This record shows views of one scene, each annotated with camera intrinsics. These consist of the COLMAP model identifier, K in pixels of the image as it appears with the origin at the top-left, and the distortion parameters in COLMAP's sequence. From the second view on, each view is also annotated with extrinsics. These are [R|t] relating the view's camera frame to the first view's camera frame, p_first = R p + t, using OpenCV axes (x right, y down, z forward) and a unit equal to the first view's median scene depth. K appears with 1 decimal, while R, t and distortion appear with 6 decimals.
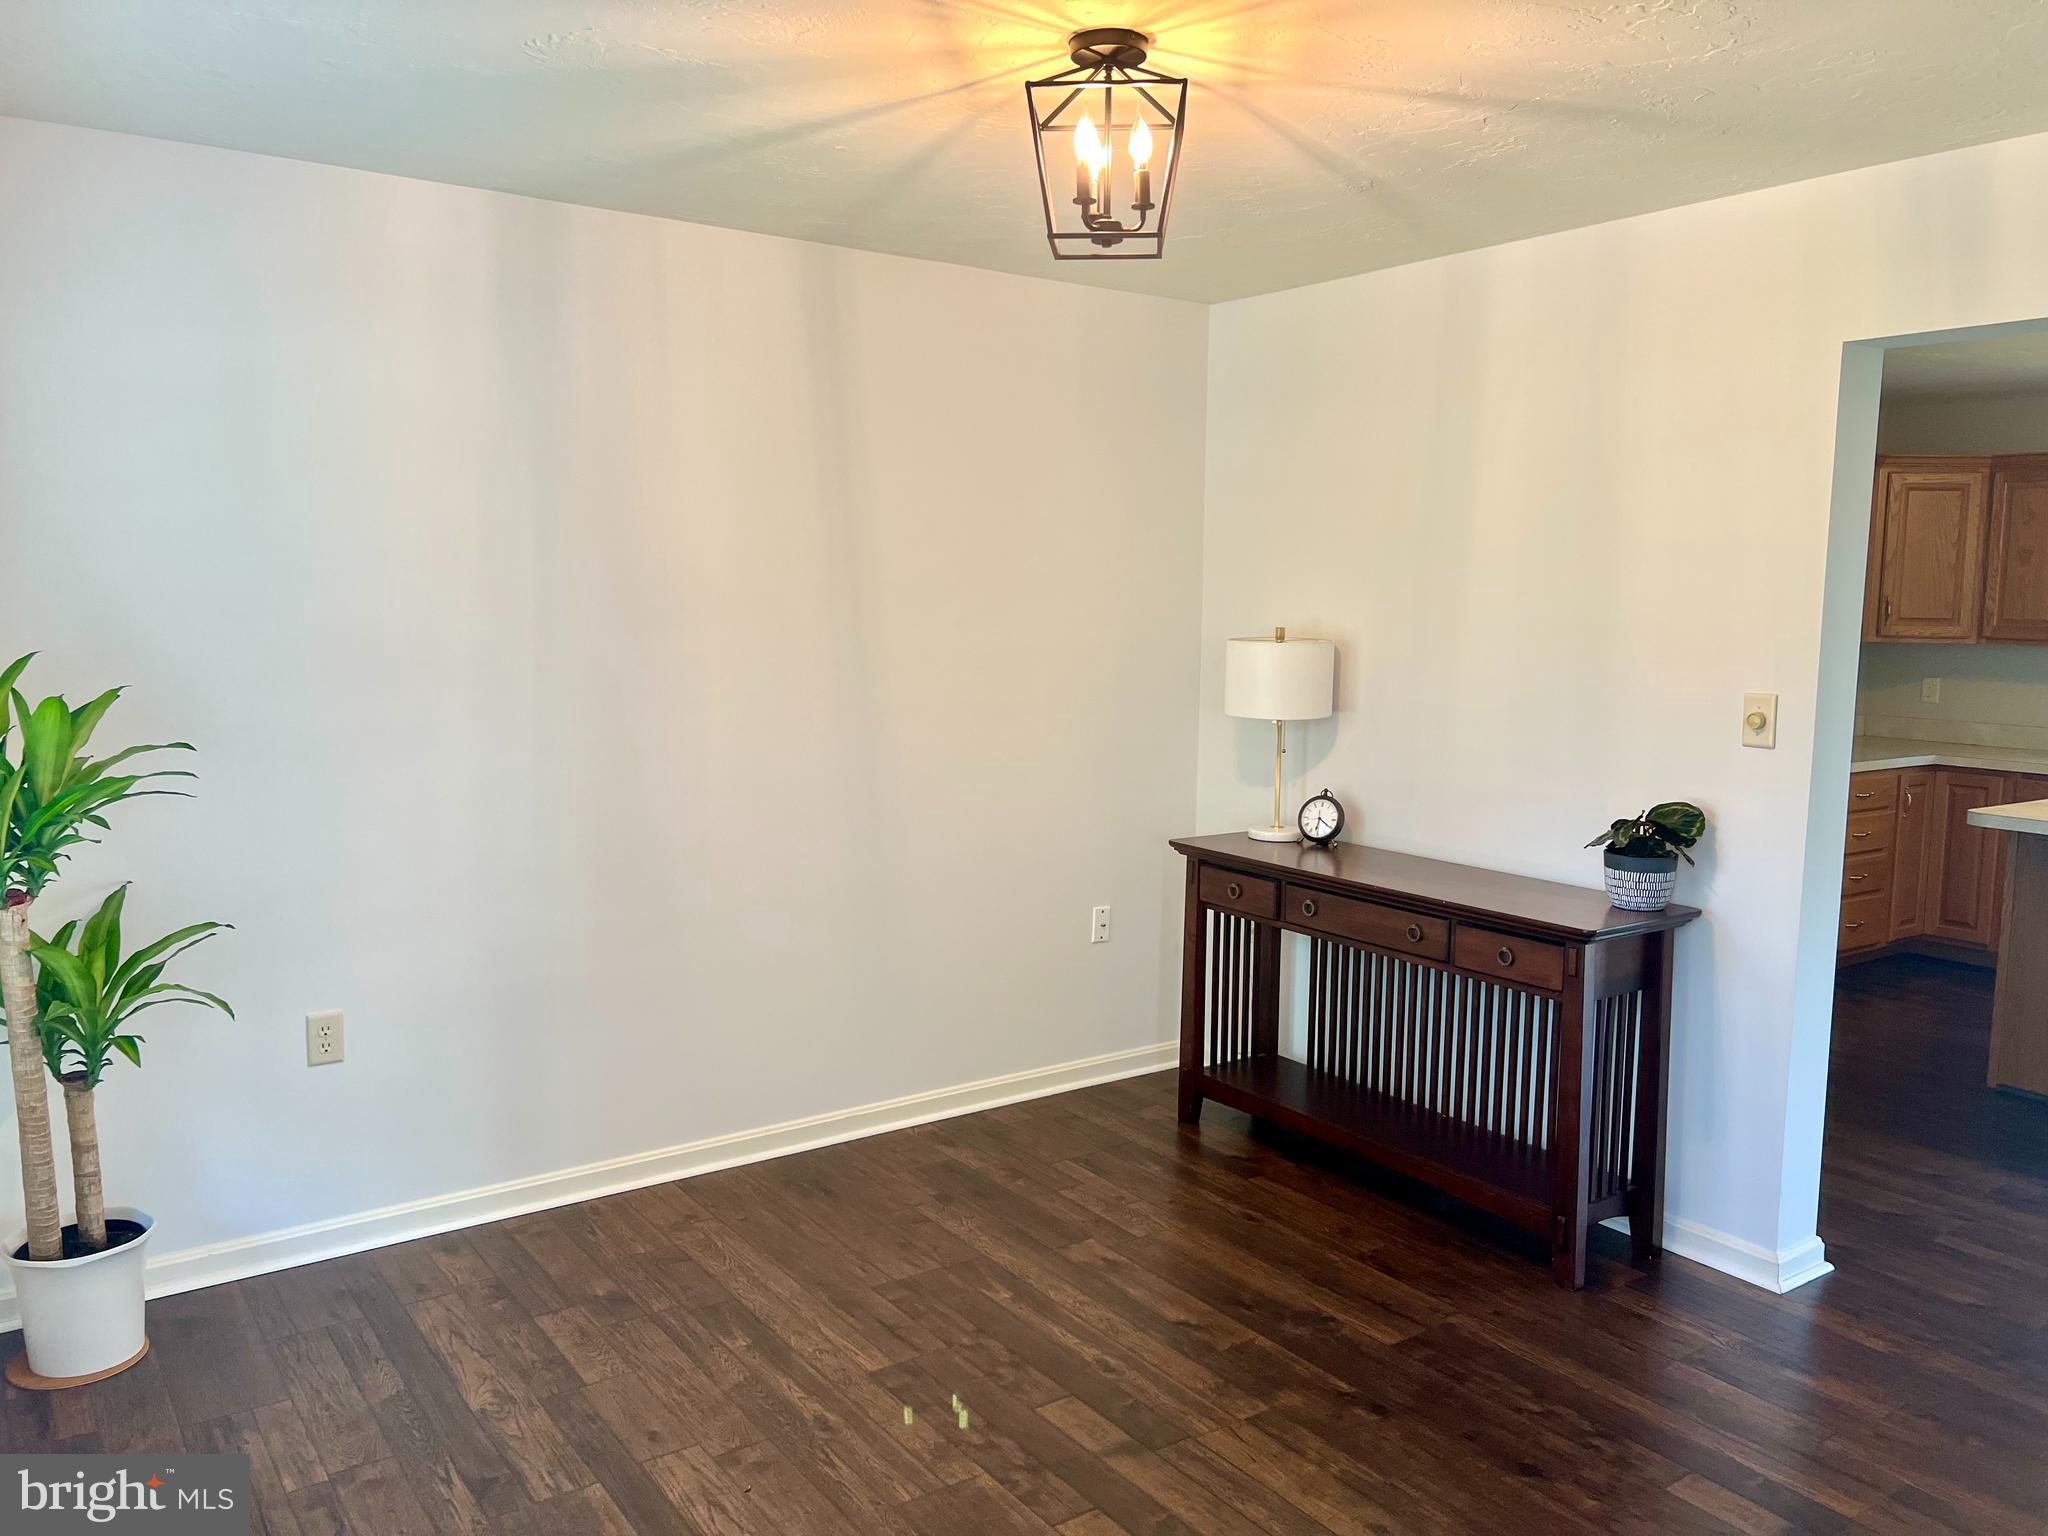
lens RADIAL K [[1558.0, 0, 1036.2], [0, 1558.0, 771.2], [0, 0, 1]] dist [0.089668, -0.119244]
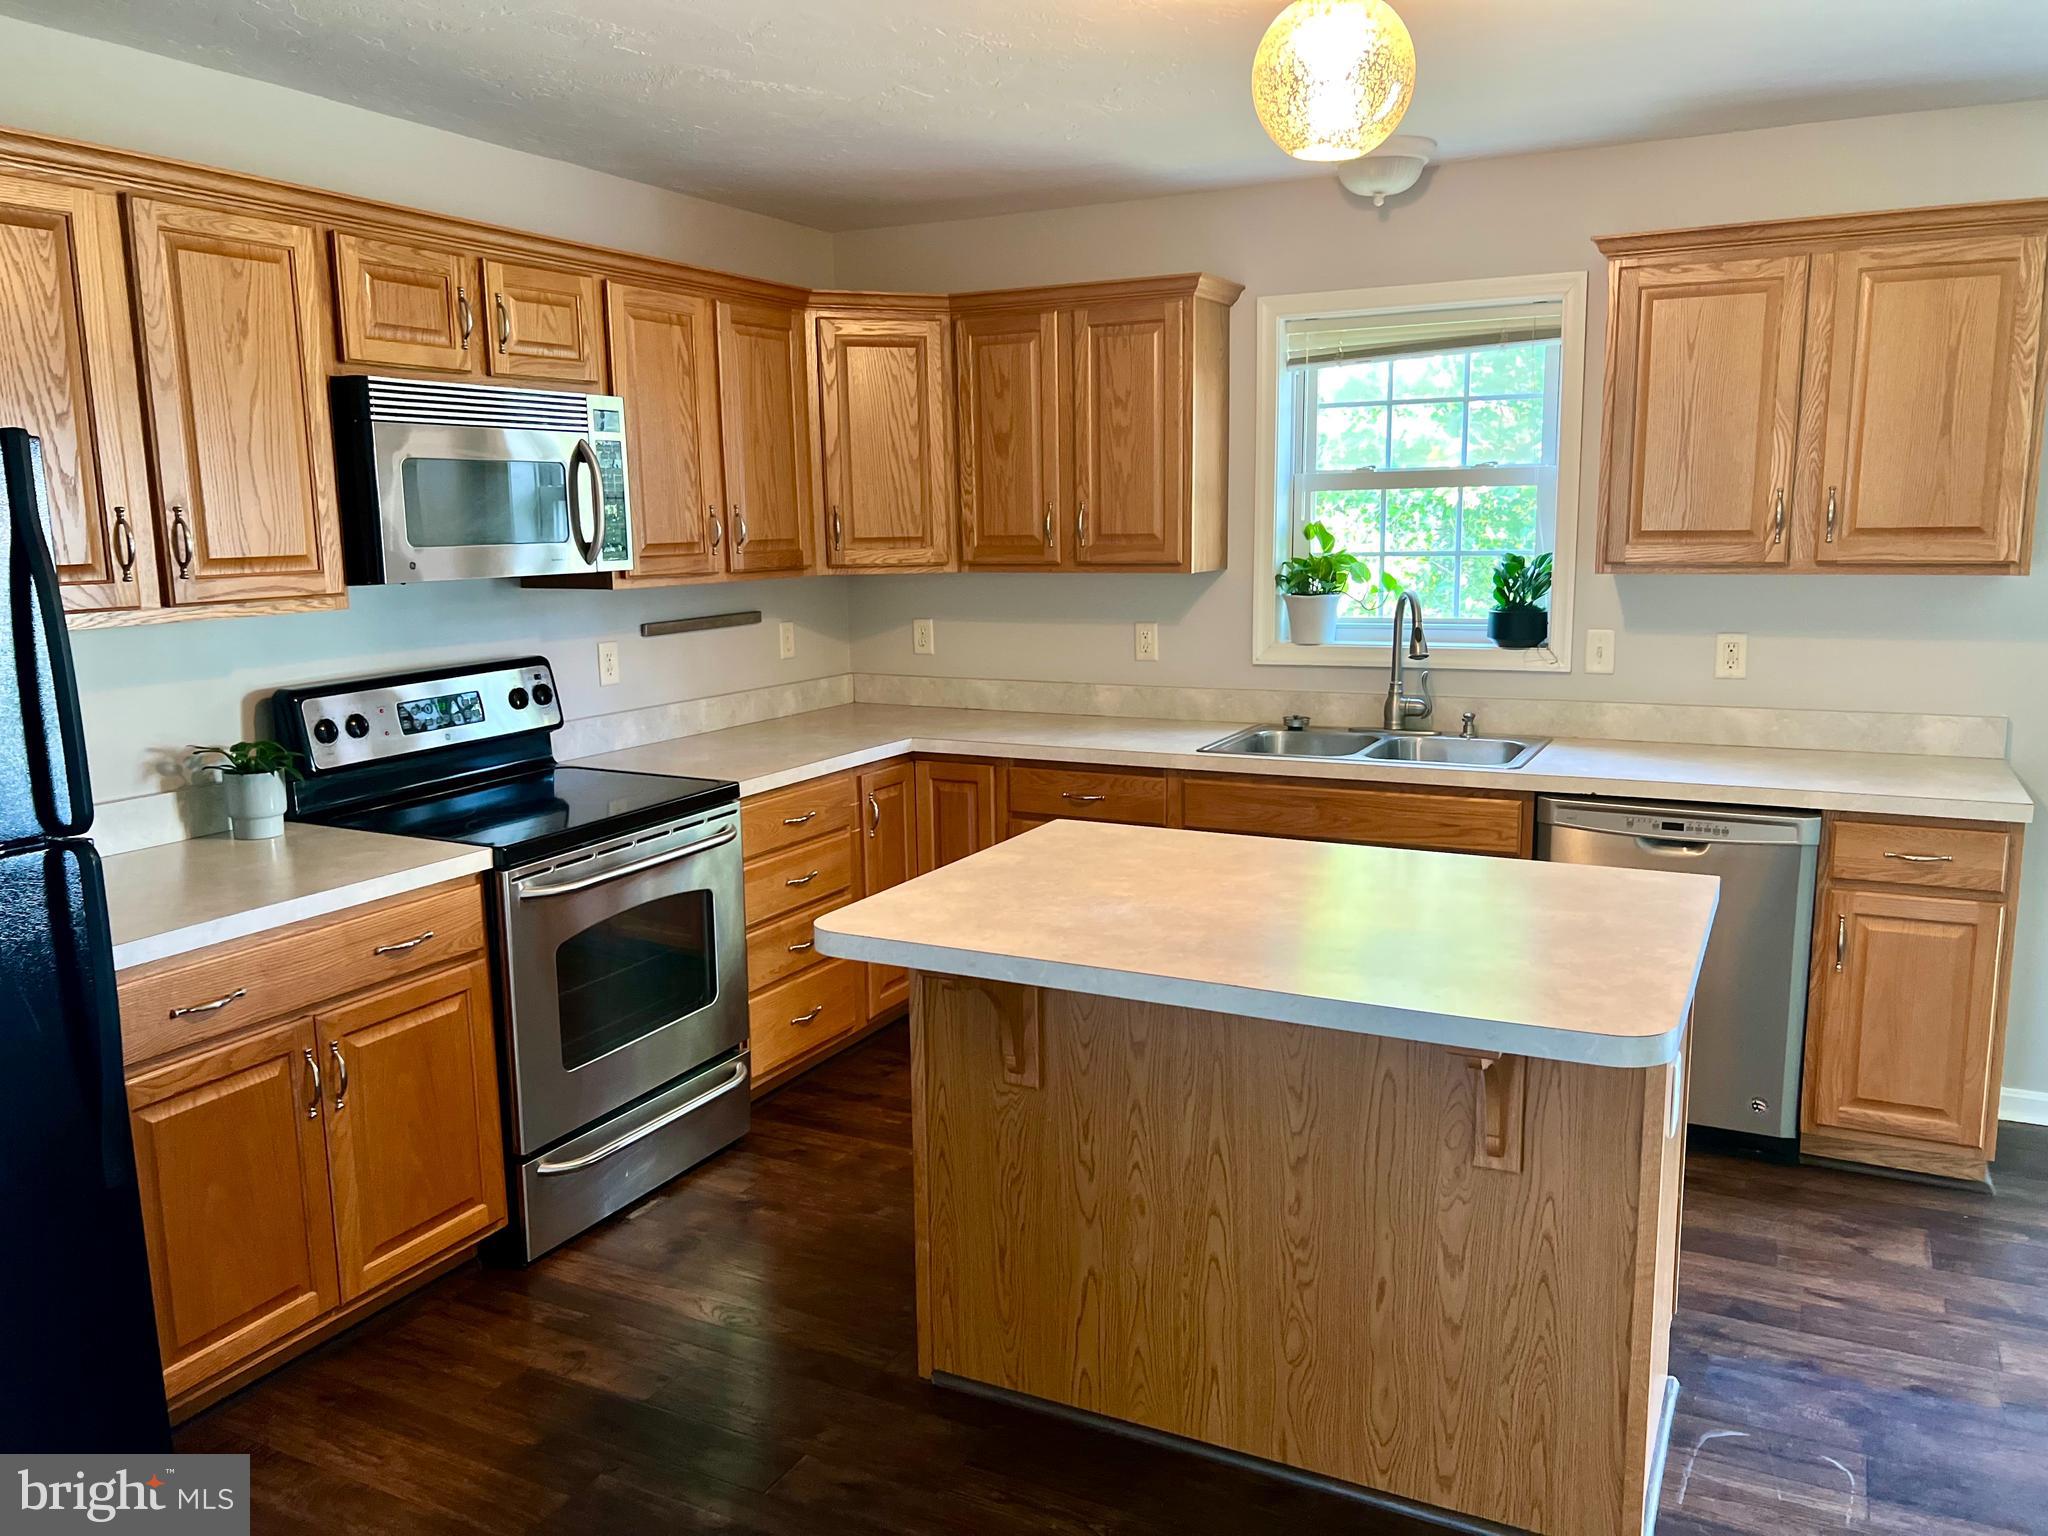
lens RADIAL K [[1558.0, 0, 1036.2], [0, 1558.0, 771.2], [0, 0, 1]] dist [0.089668, -0.119244]
pose [[0.889294, -0.101931, 0.445832, 0.310799], [0.078277, 0.994385, 0.071208, -0.039696], [-0.450587, -0.028427, 0.892280, 0.369131]]
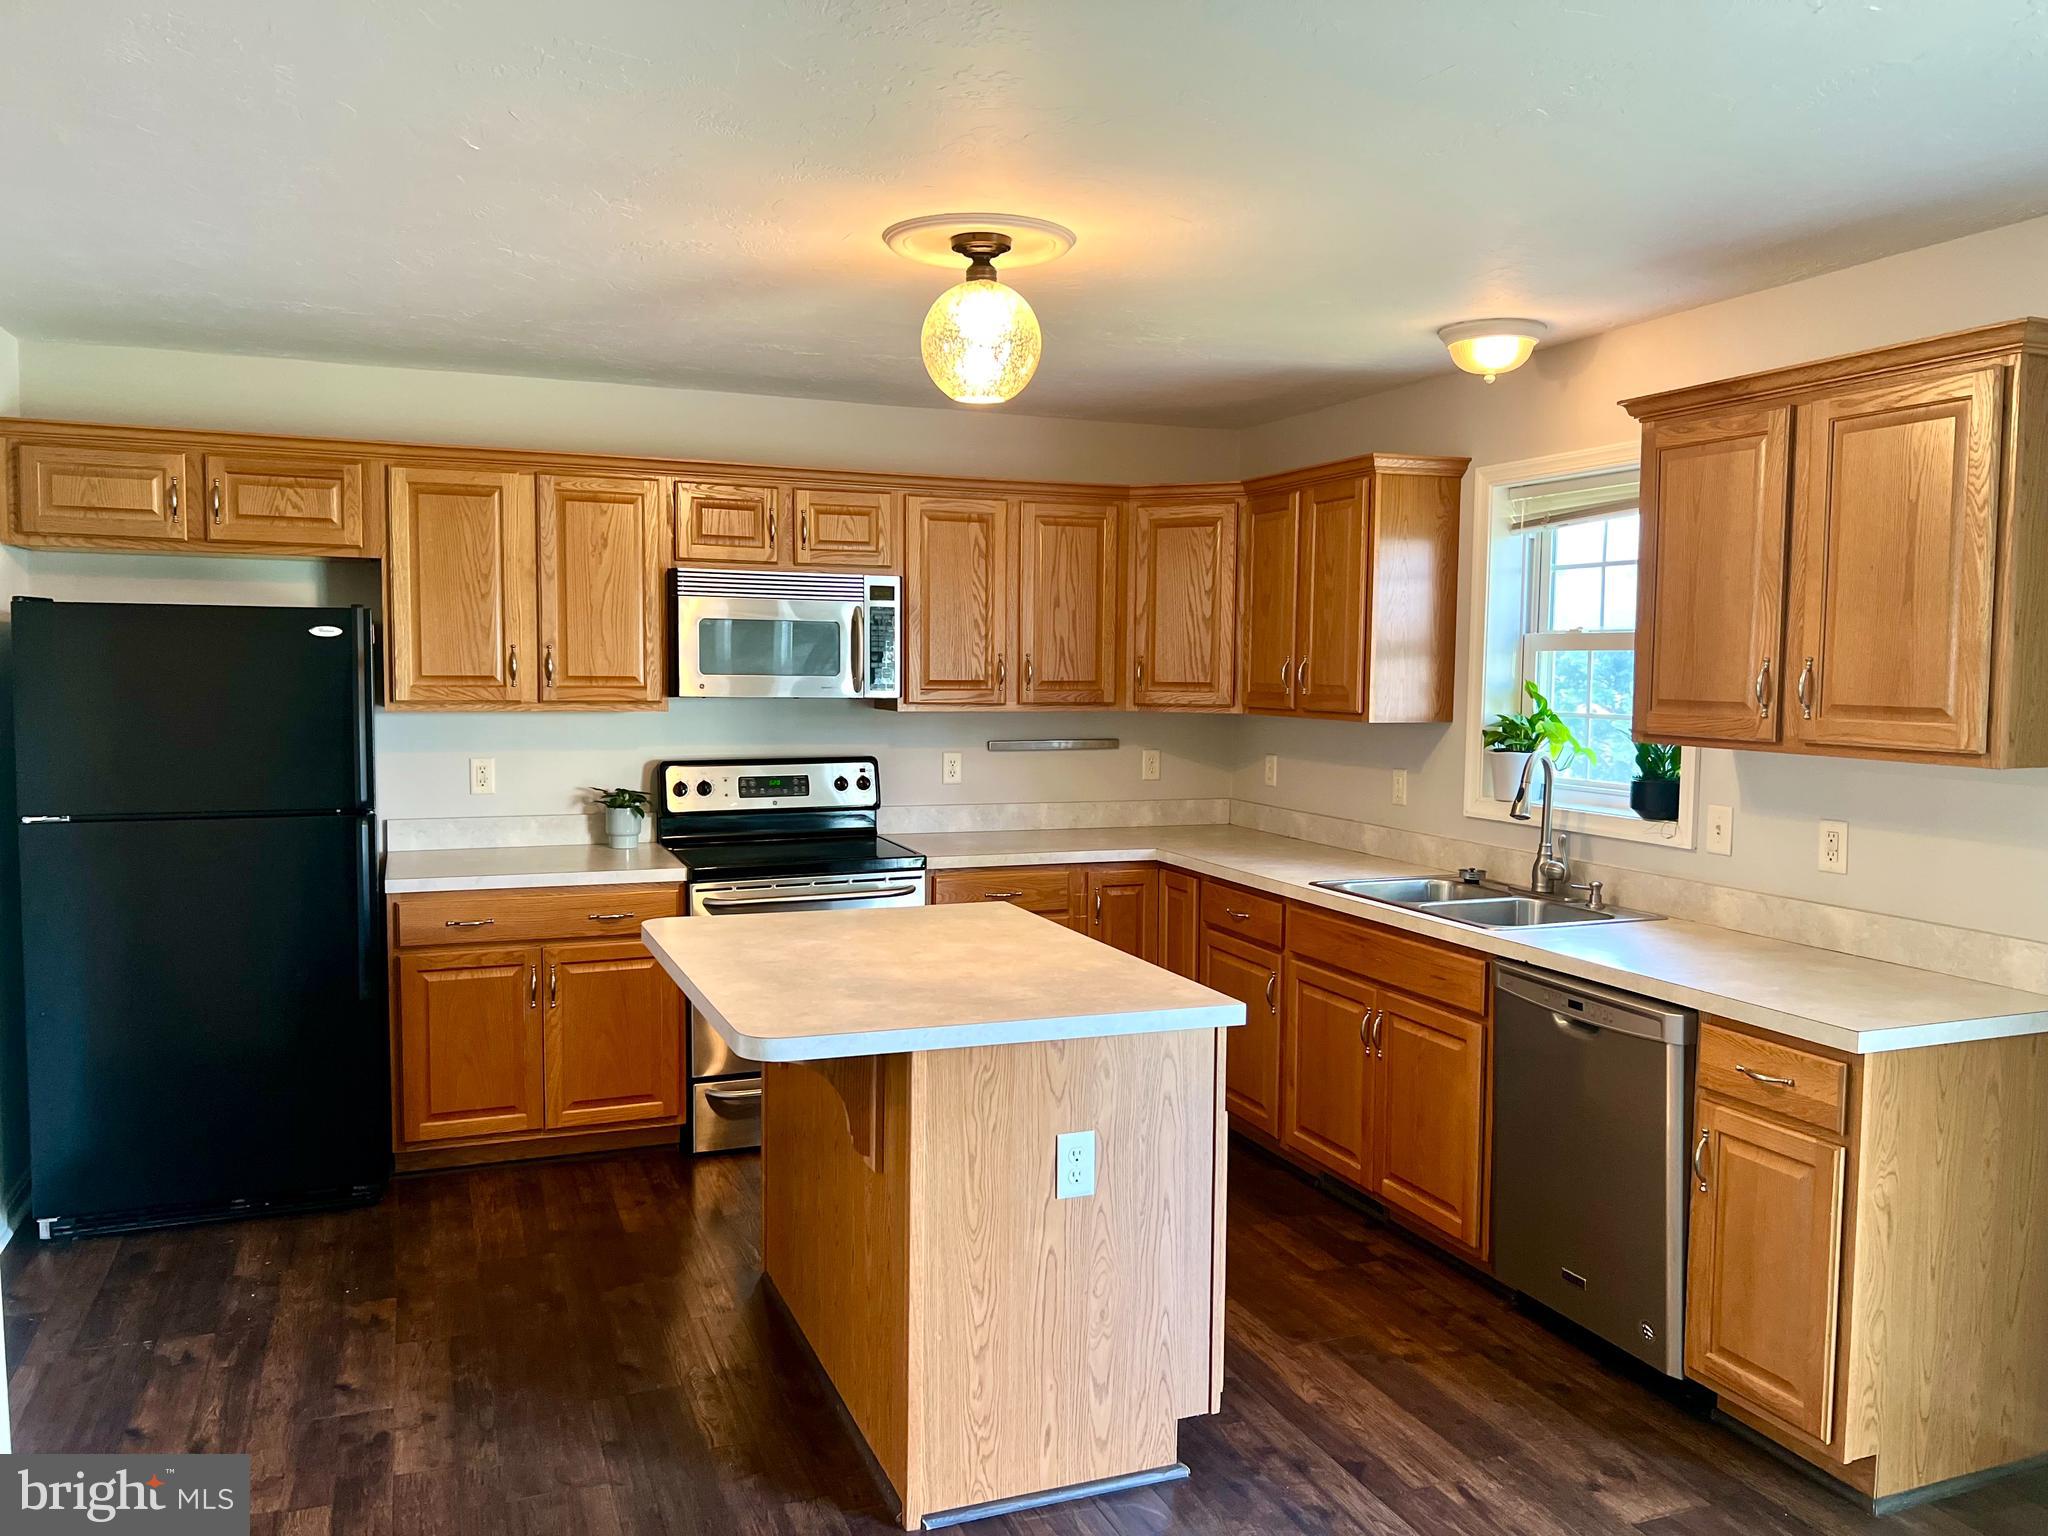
lens RADIAL K [[1558.0, 0, 1036.2], [0, 1558.0, 771.2], [0, 0, 1]] dist [0.089668, -0.119244]
pose [[0.967767, 0.015573, -0.251366, 0.703585], [-0.027042, 0.998742, -0.042235, -0.014893], [0.250392, 0.047671, 0.966970, 0.205799]]
